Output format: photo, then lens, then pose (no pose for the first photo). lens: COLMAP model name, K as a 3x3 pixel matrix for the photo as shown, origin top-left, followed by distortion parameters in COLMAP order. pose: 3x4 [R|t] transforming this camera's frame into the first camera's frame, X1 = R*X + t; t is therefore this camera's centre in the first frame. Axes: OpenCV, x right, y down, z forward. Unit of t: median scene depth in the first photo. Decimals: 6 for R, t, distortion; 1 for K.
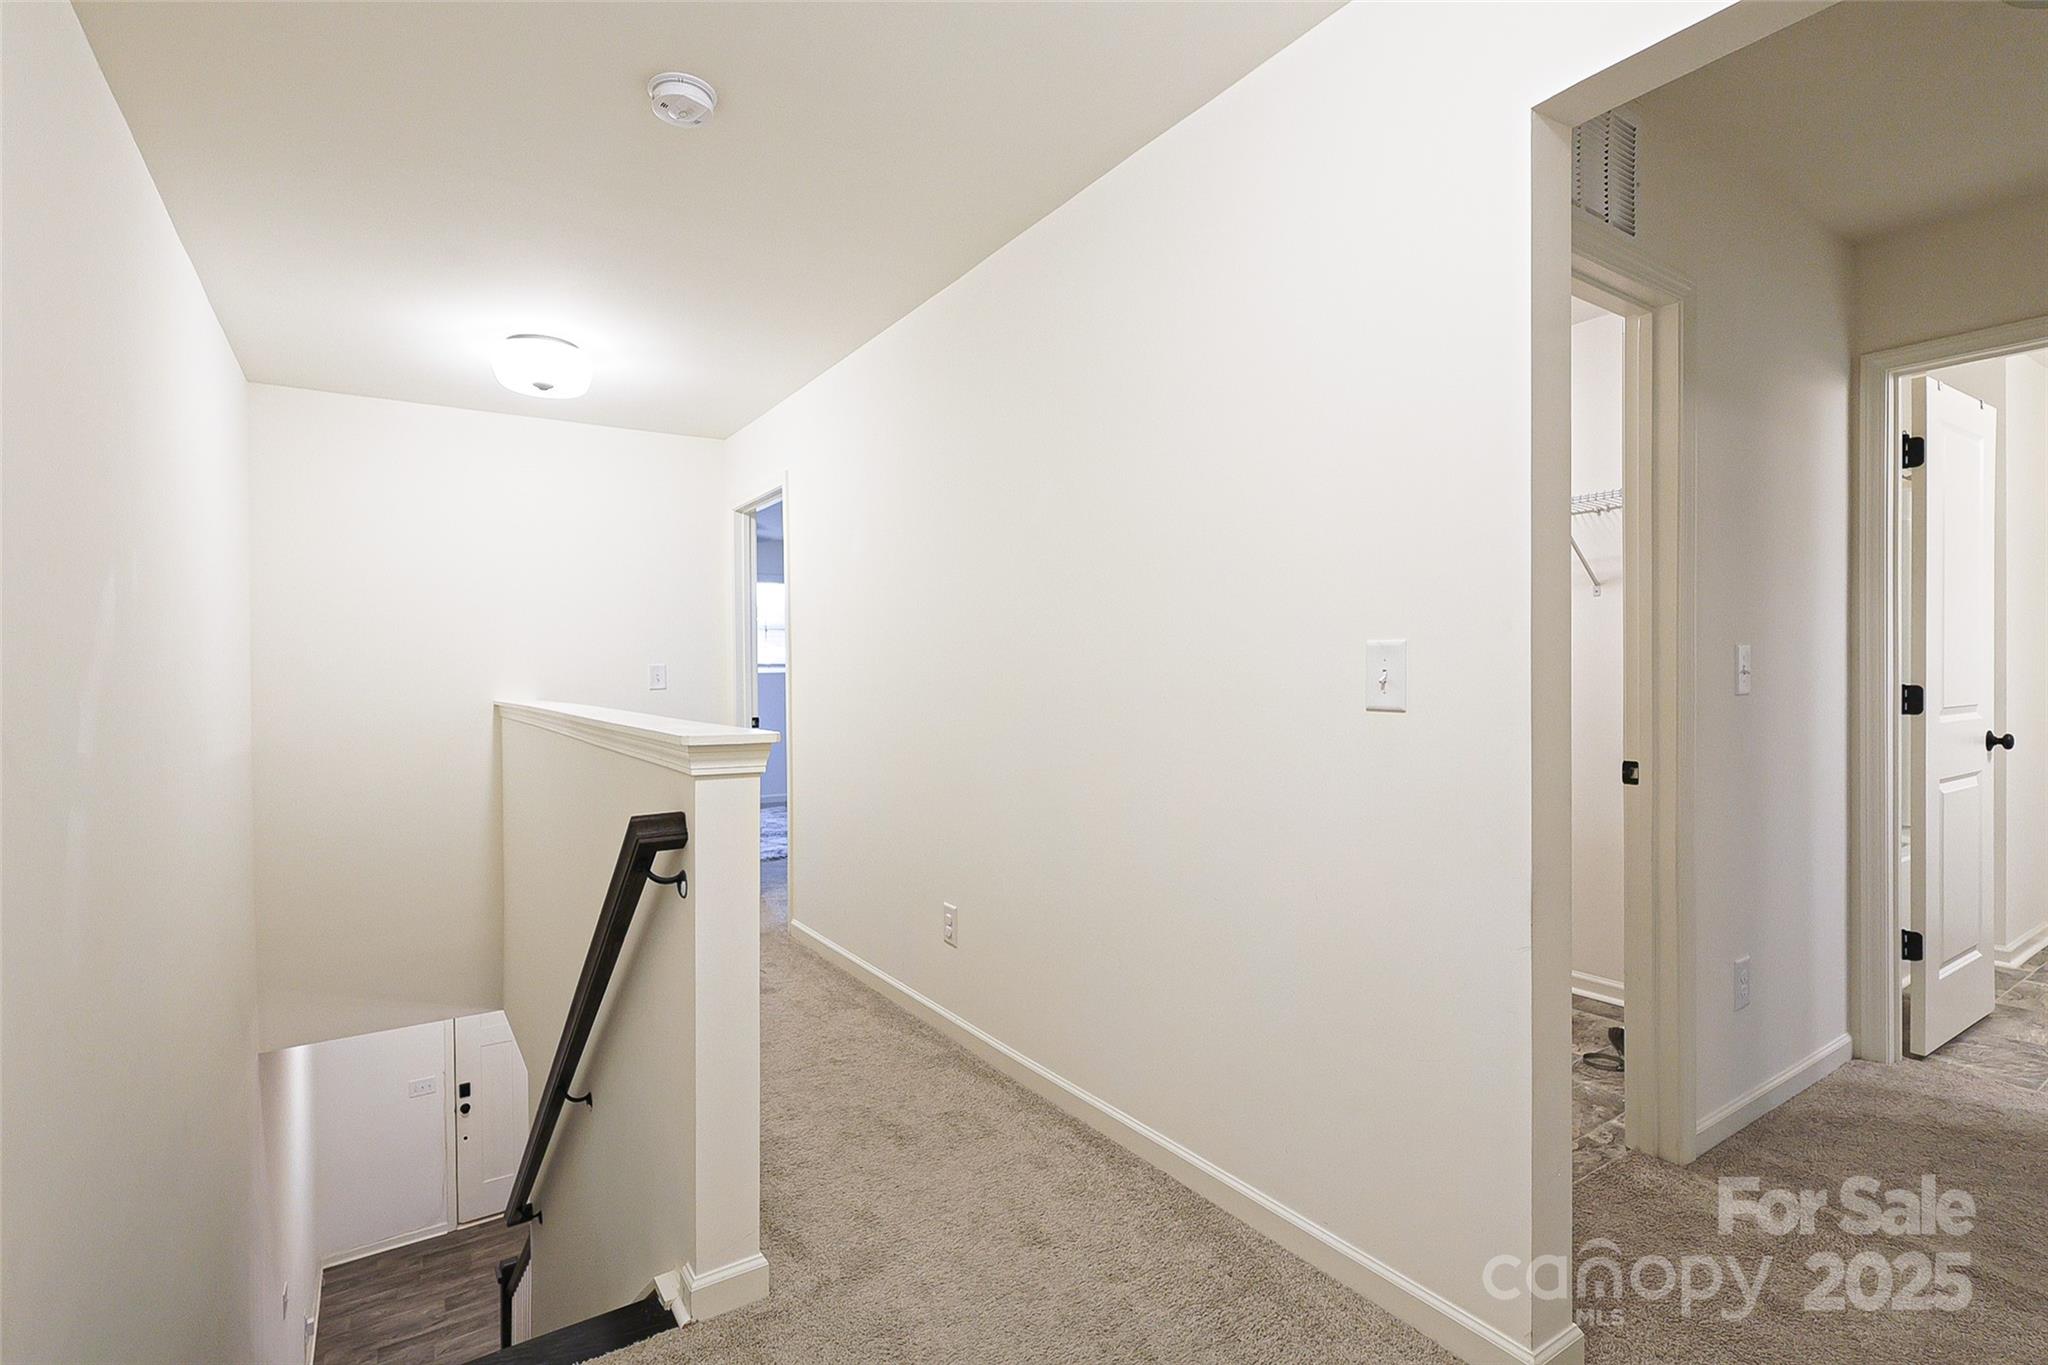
lens RADIAL K [[958.9, 0, 1010.8], [0, 958.9, 678.0], [0, 0, 1]] dist [-0.001571, 0.000356]
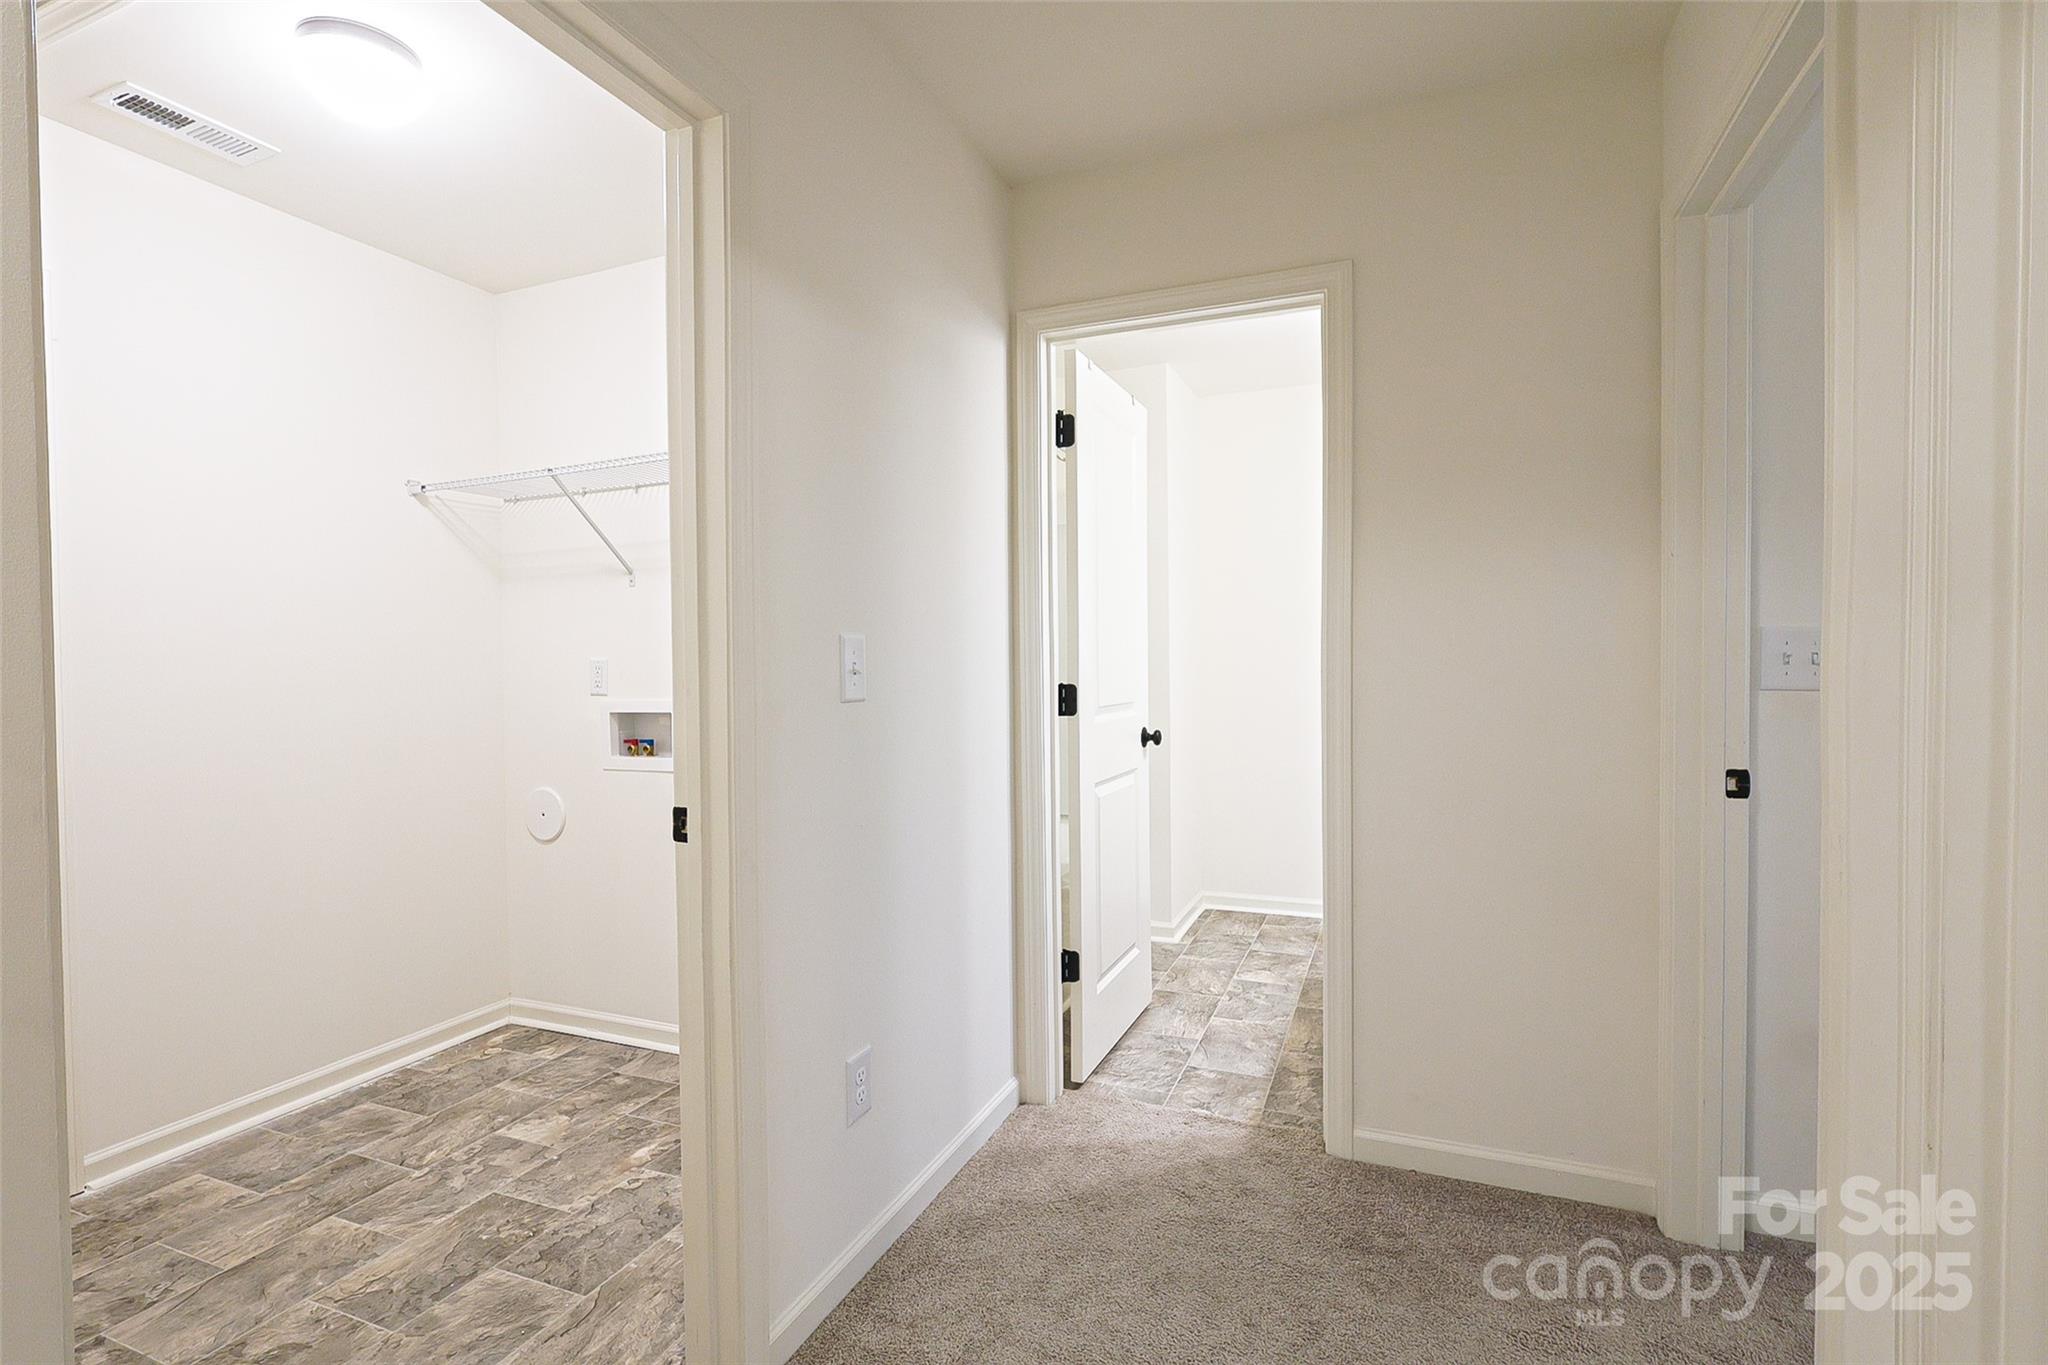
lens RADIAL K [[958.9, 0, 1033.7], [0, 958.9, 671.3], [0, 0, 1]] dist [-0.001571, 0.000356]
pose [[0.820674, -0.004044, 0.571382, 0.391560], [0.006277, 0.999978, -0.001939, -0.003221], [-0.571362, 0.005178, 0.820682, 0.265406]]
